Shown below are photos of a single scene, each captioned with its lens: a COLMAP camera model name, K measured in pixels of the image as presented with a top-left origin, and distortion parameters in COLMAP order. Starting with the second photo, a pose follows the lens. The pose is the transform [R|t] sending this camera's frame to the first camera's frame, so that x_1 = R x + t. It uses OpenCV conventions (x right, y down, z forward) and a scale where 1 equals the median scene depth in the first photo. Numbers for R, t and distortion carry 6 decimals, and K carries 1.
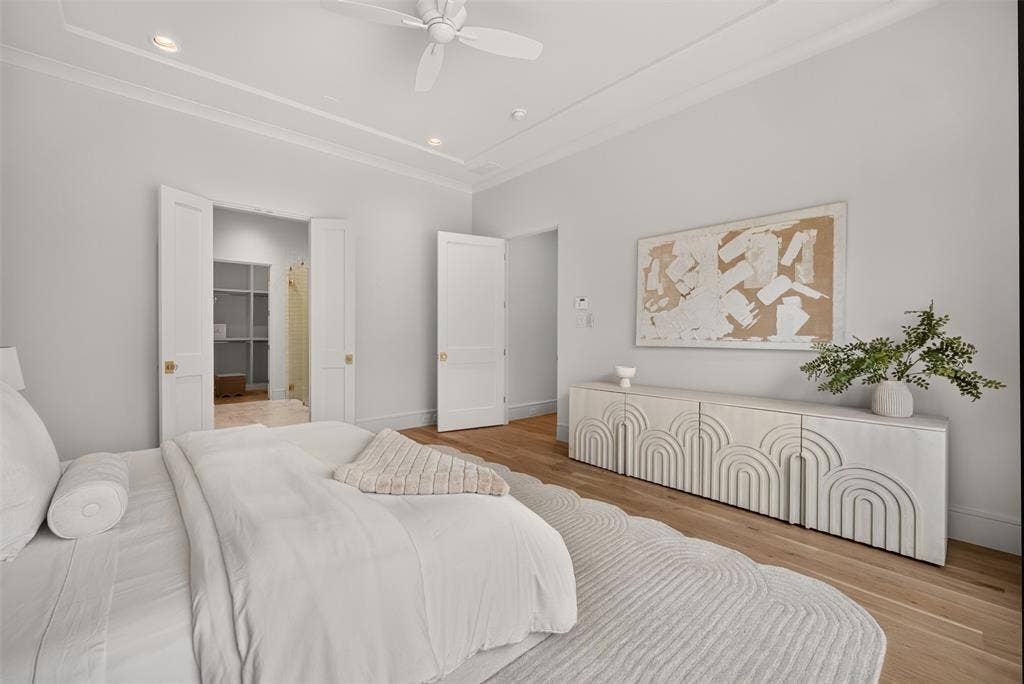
lens RADIAL K [[413.3, 0, 512.0], [0, 413.3, 342.0], [0, 0, 1]] dist [-0.001230, -0.000143]
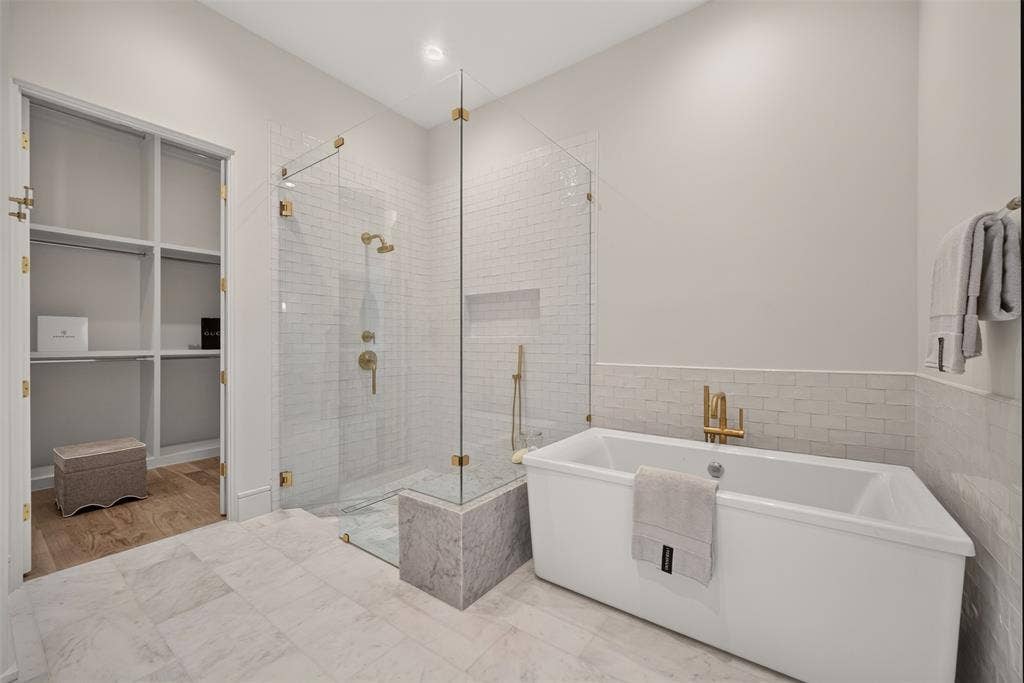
lens RADIAL K [[403.2, 0, 513.8], [0, 403.2, 355.6], [0, 0, 1]] dist [-0.000104, -0.000018]
pose [[0.980148, 0.001338, 0.198262, -0.385944], [0.000480, 0.999958, -0.009121, -0.000091], [-0.198266, 0.009035, 0.980107, 0.567466]]
